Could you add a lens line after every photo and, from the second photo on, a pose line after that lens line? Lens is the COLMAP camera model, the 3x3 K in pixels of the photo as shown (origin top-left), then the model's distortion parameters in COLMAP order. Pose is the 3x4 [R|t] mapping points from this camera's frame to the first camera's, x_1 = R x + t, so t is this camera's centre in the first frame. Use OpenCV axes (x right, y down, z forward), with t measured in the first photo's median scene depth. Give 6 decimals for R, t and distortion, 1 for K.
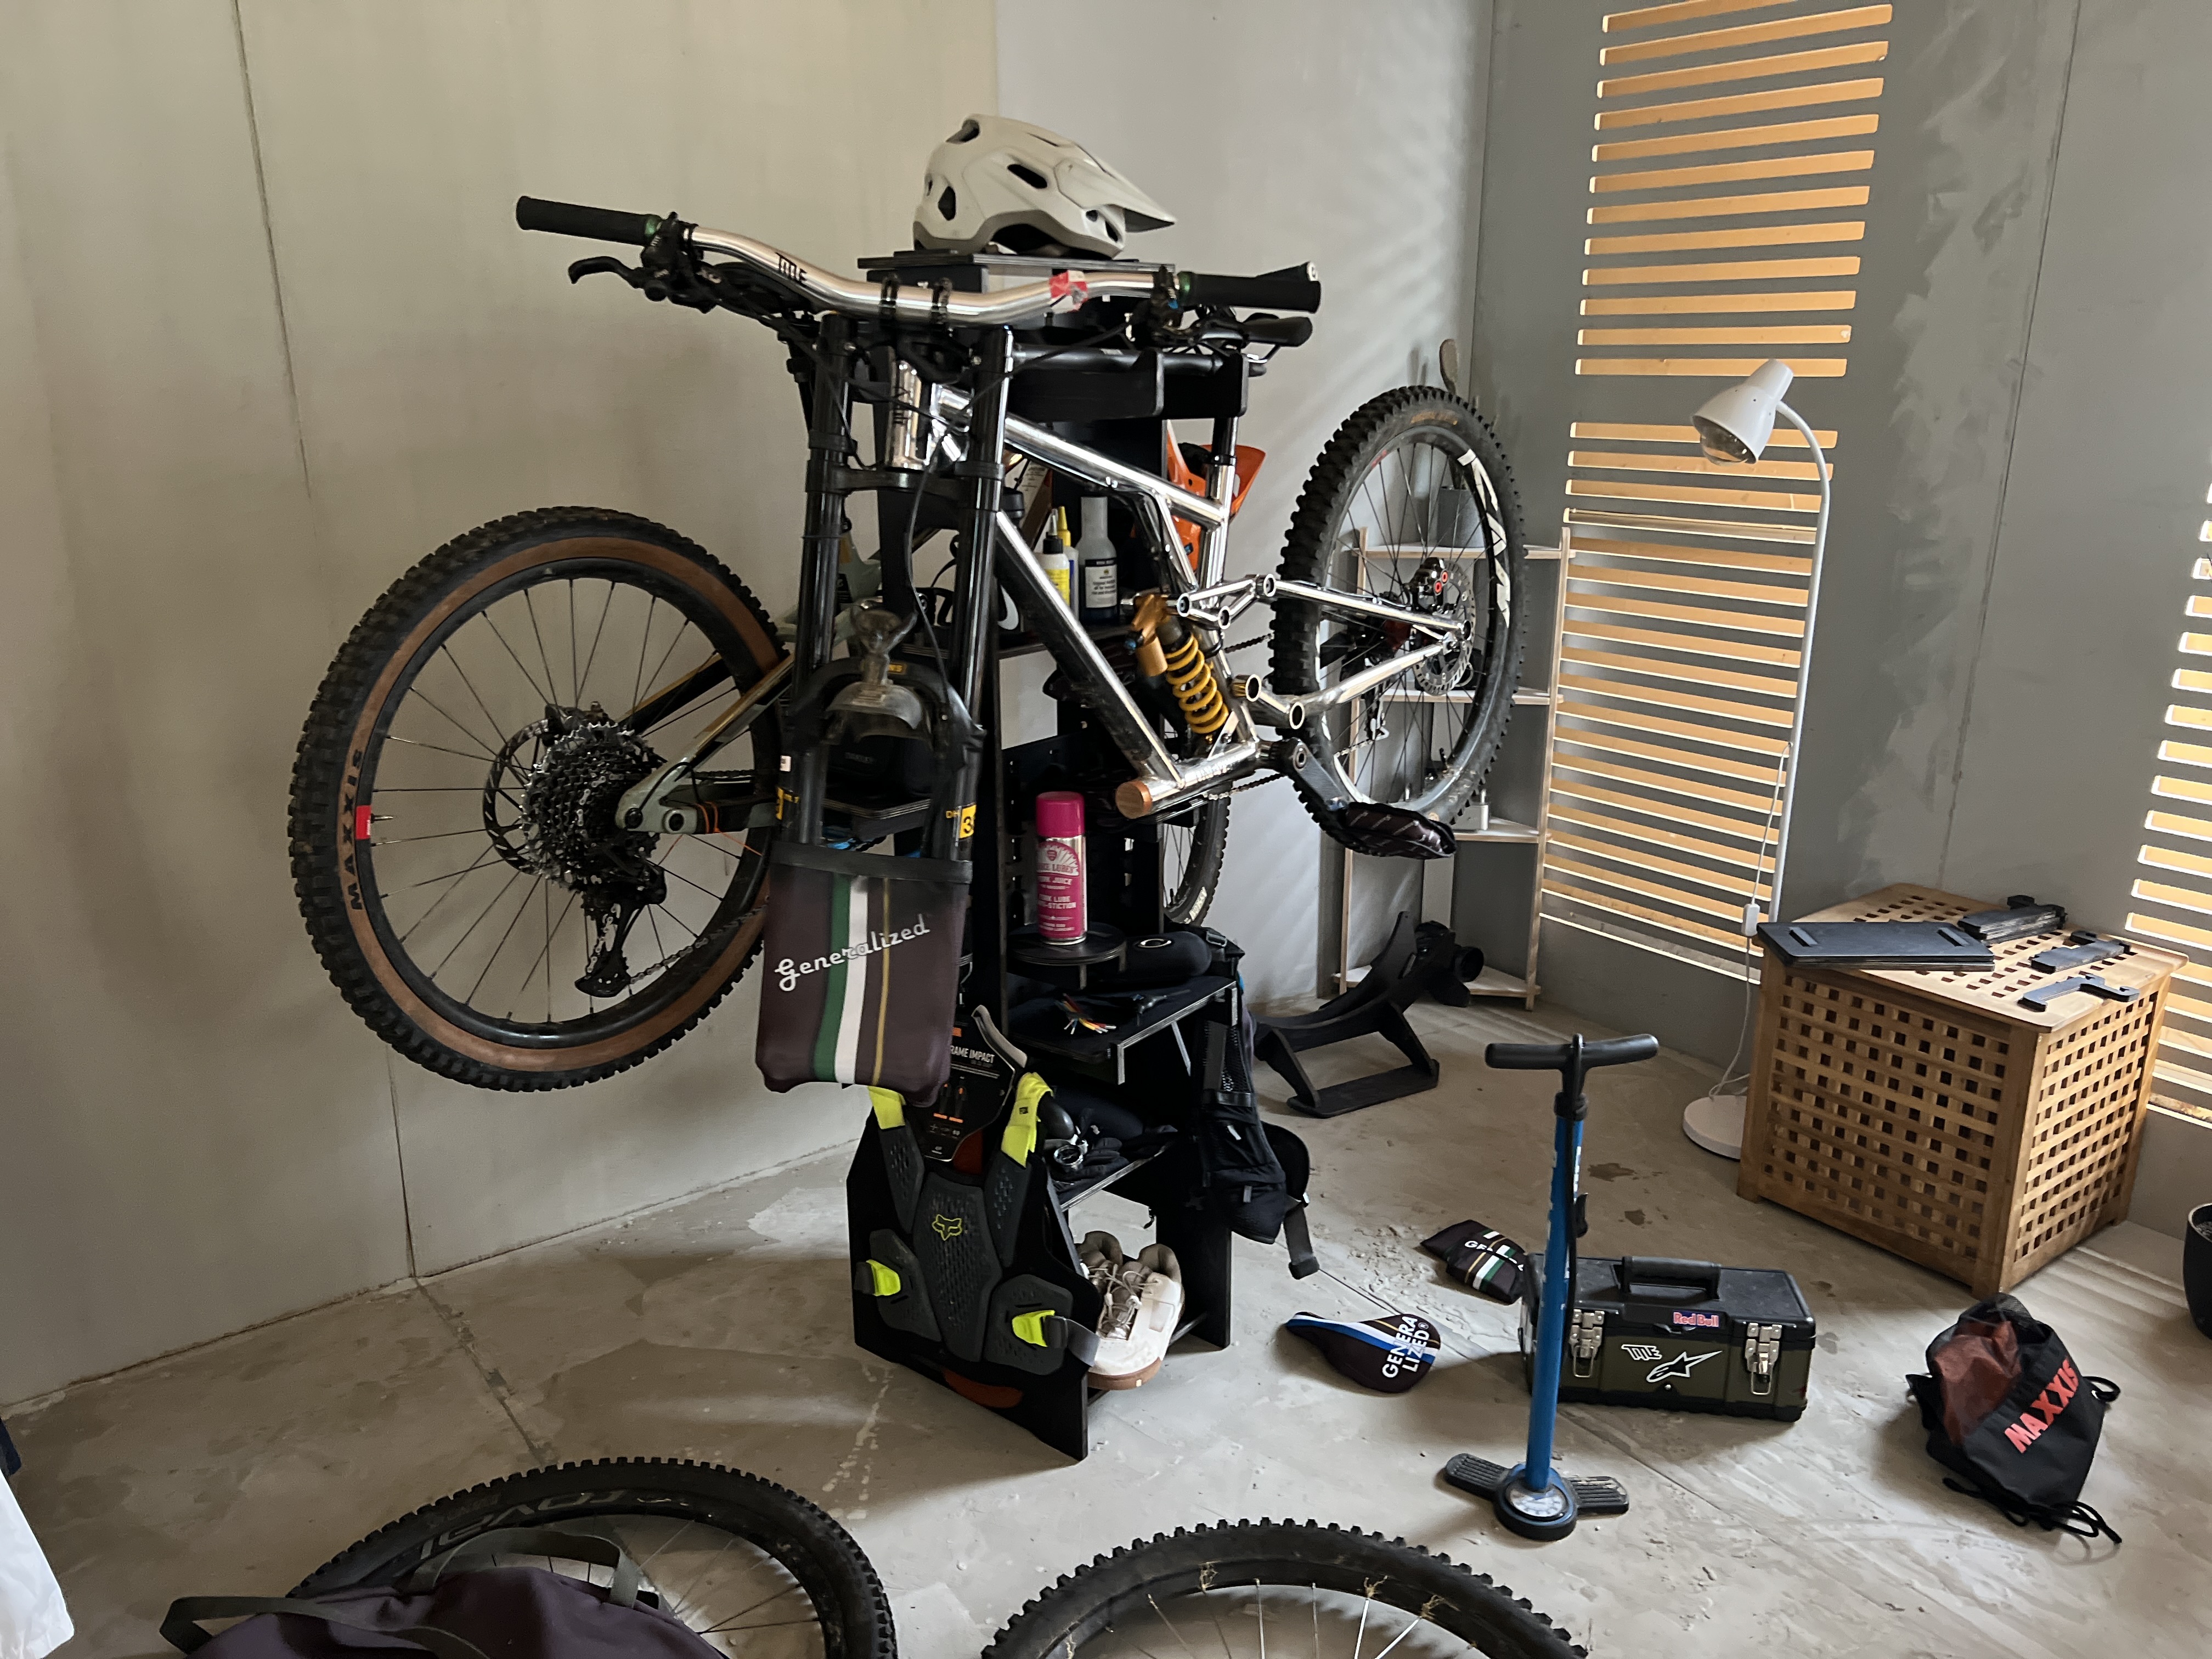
lens RADIAL K [[1662.5, 0, 1093.7], [0, 1662.5, 824.4], [0, 0, 1]] dist [0.024200, -0.006803]
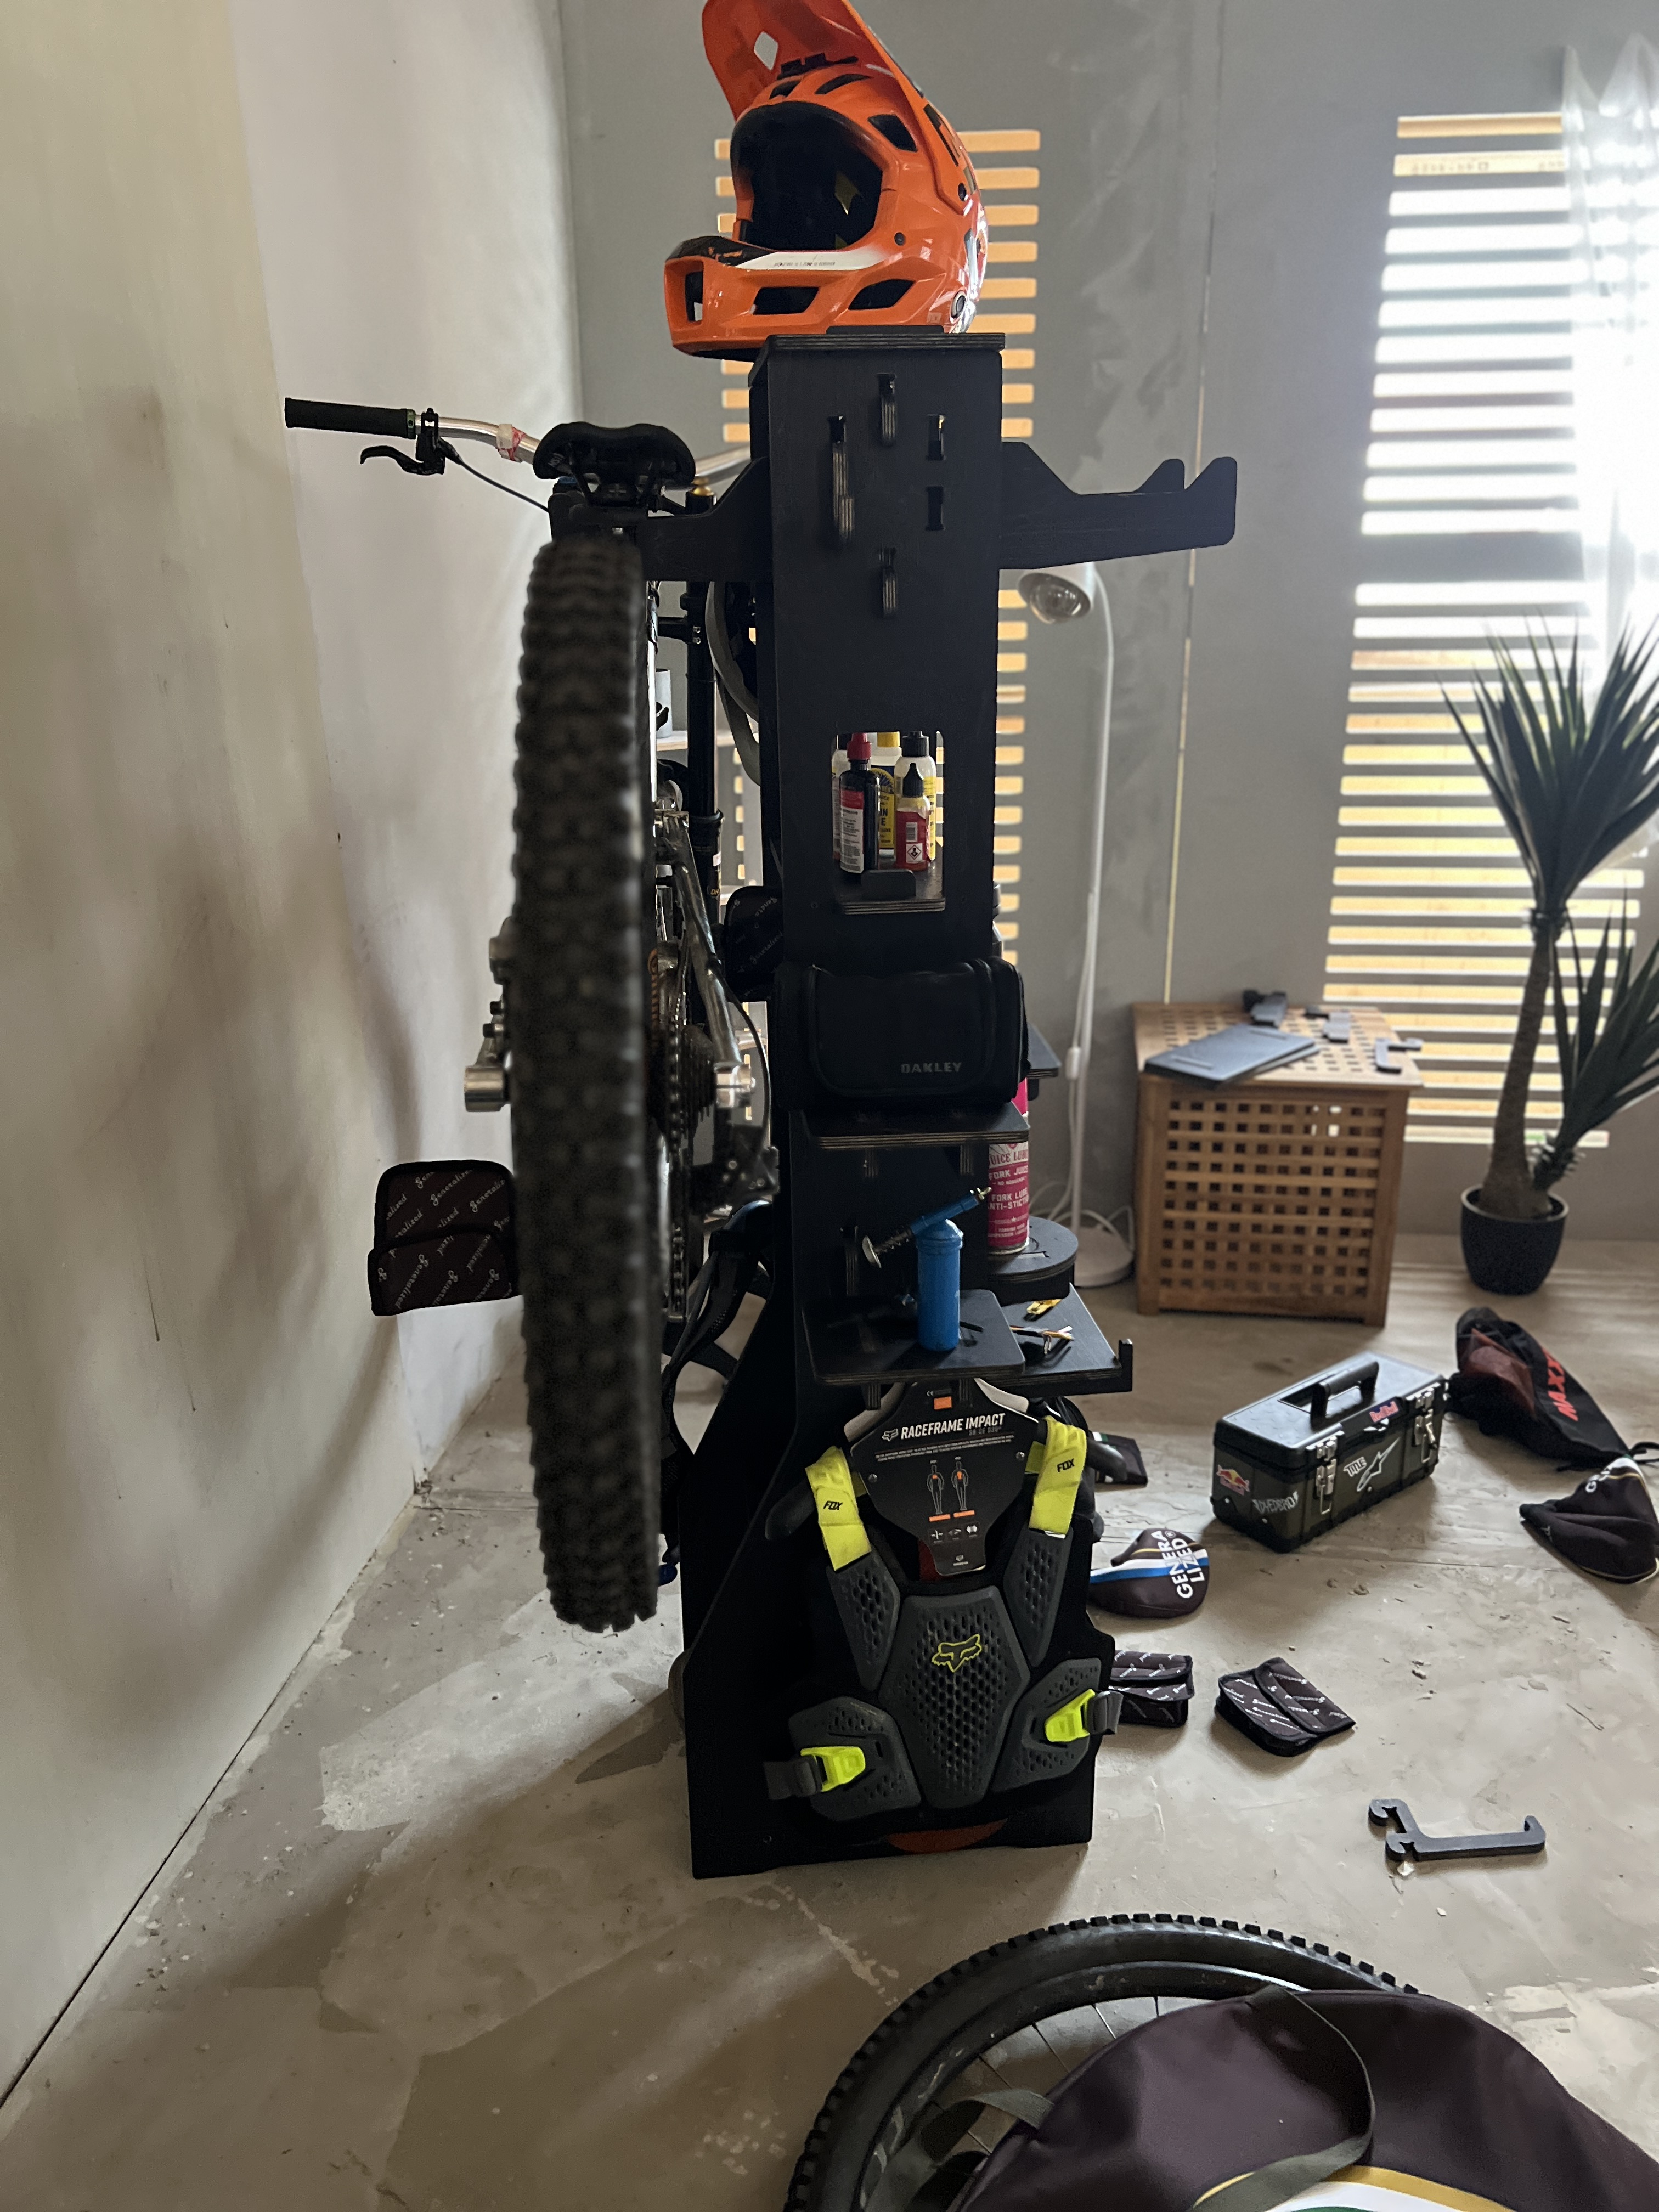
lens RADIAL K [[1626.9, 0, 773.1], [0, 1626.9, 1113.7], [0, 0, 1]] dist [0.078360, -0.141967]
pose [[0.727232, -0.237665, 0.643933, -0.459521], [0.208749, 0.970284, 0.122363, -0.085810], [-0.653879, 0.045434, 0.755234, 0.383308]]
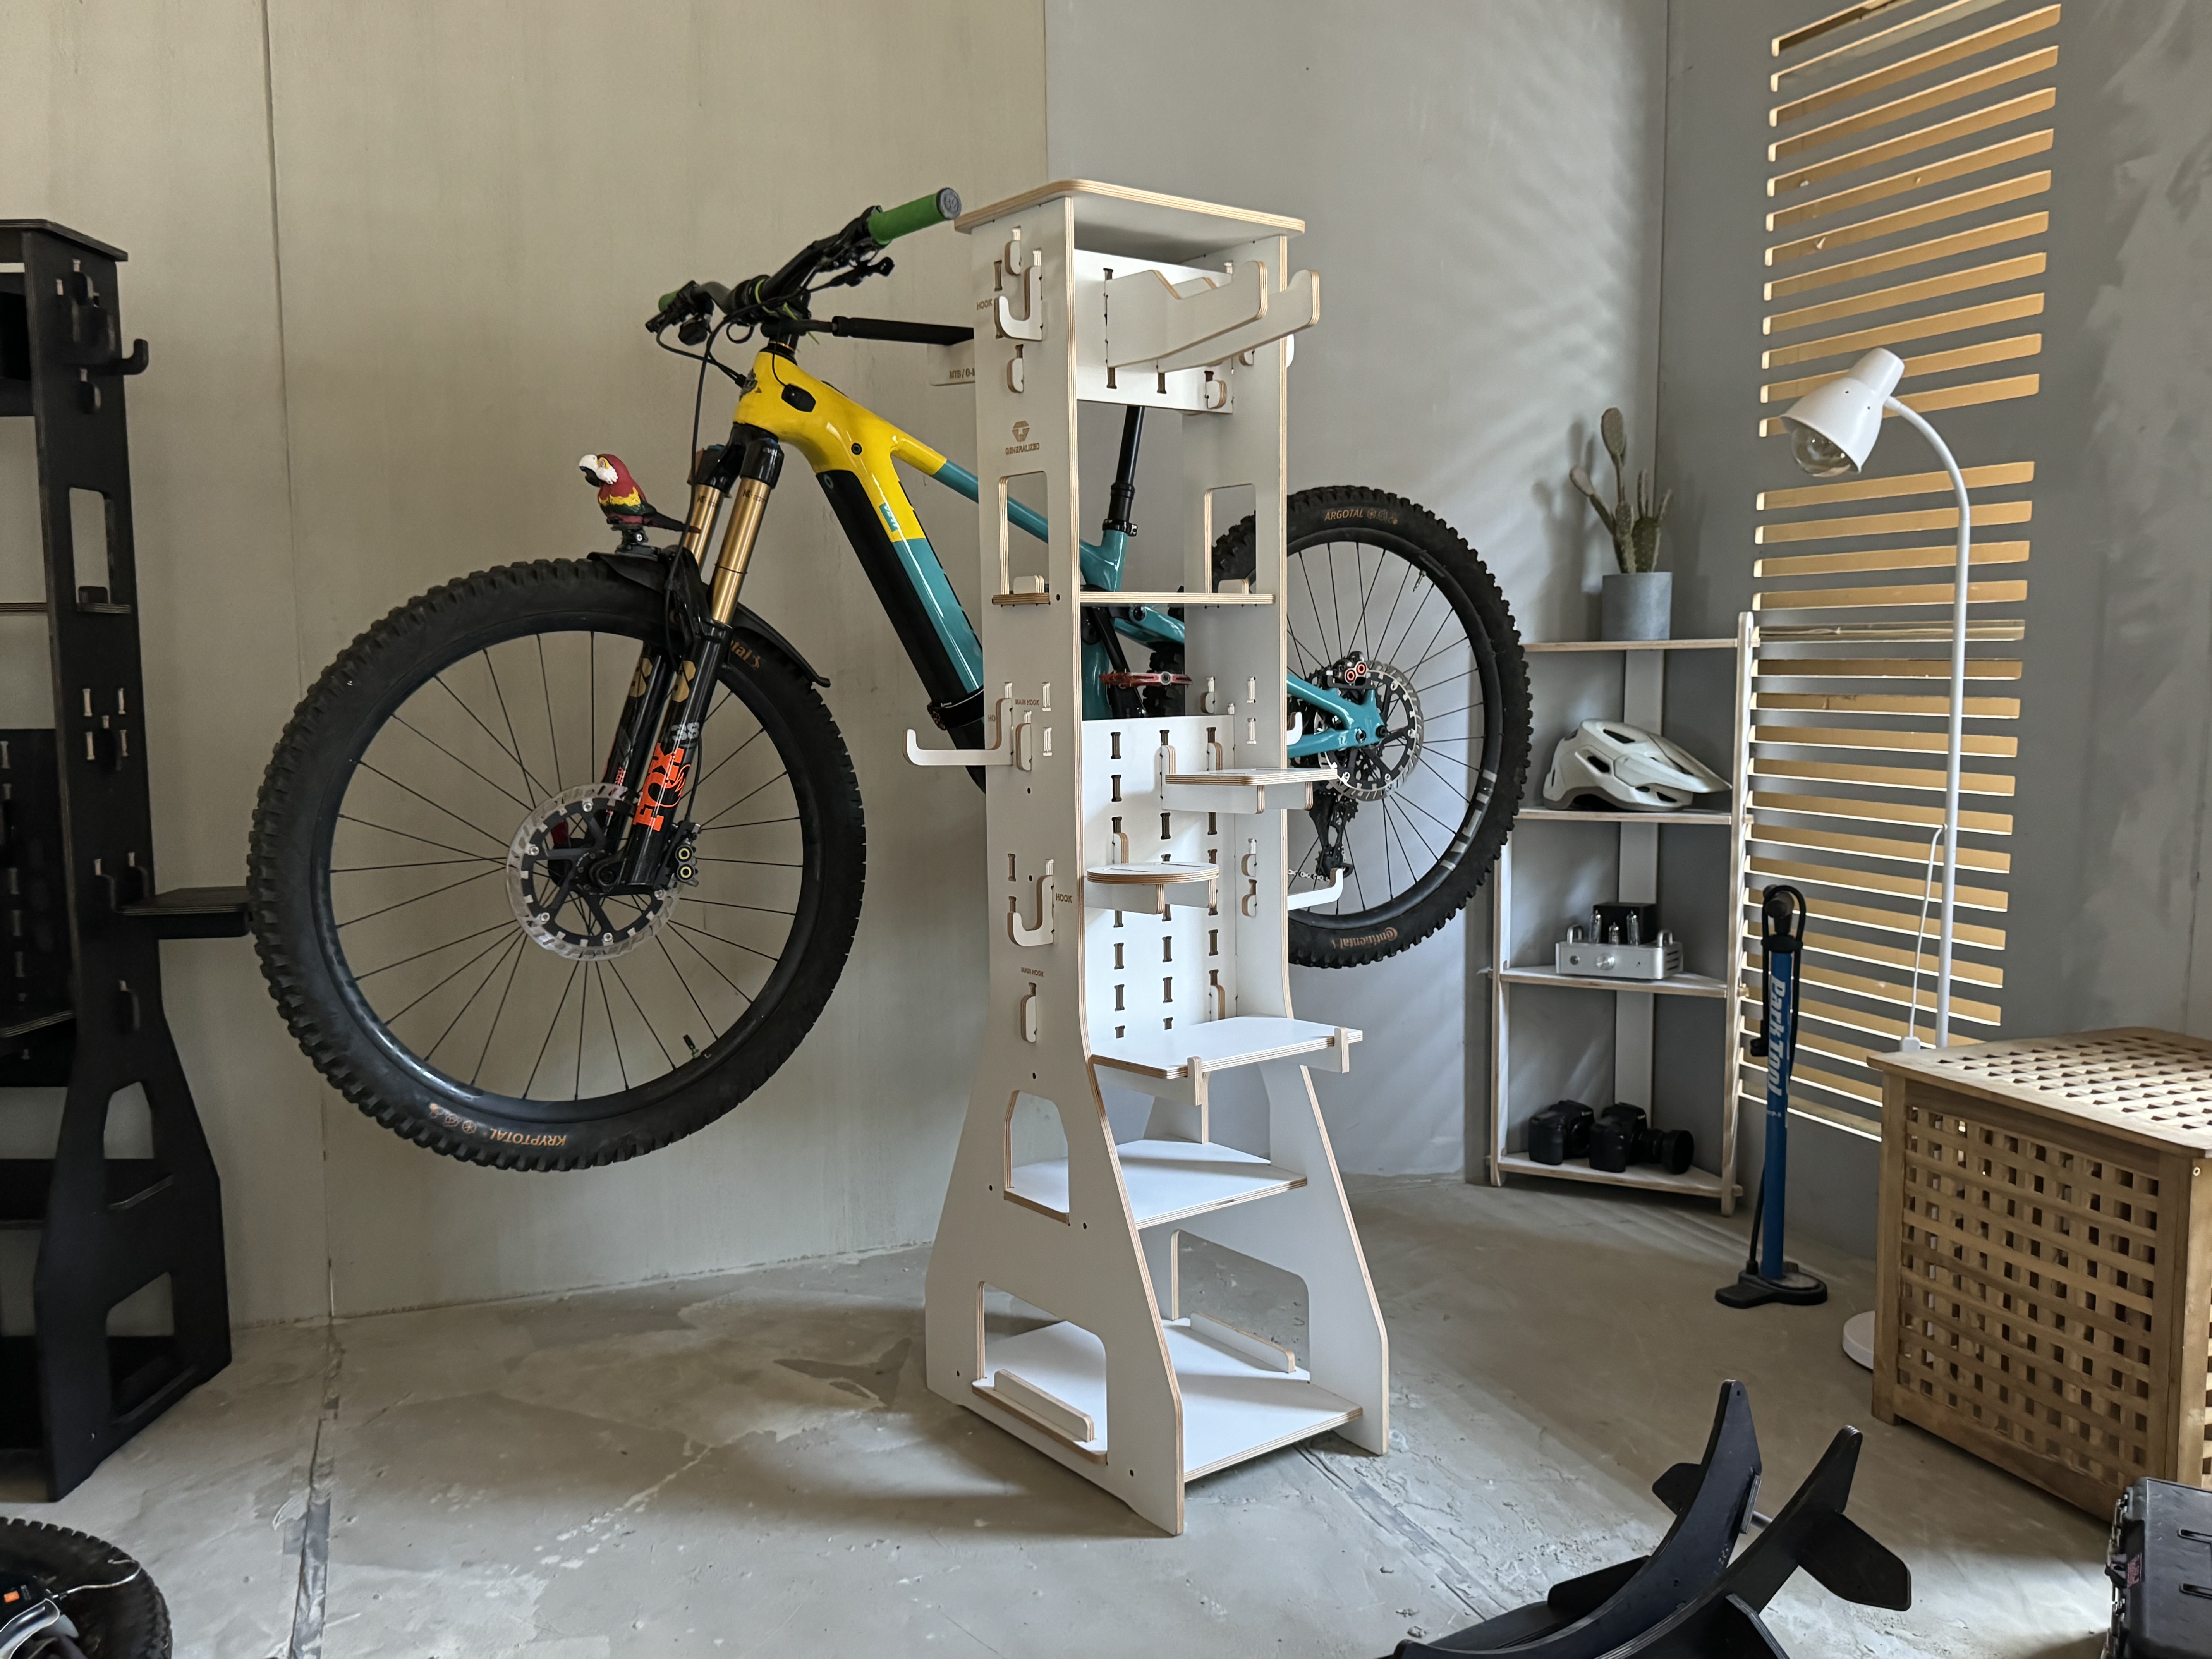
lens RADIAL K [[1817.8, 0, 1098.8], [0, 1817.8, 831.2], [0, 0, 1]] dist [0.071089, -0.112699]
pose [[0.957536, 0.025895, -0.287147, 0.303826], [-0.077090, 0.982691, -0.168449, 0.139773], [0.277815, 0.183432, 0.942959, 0.080989]]
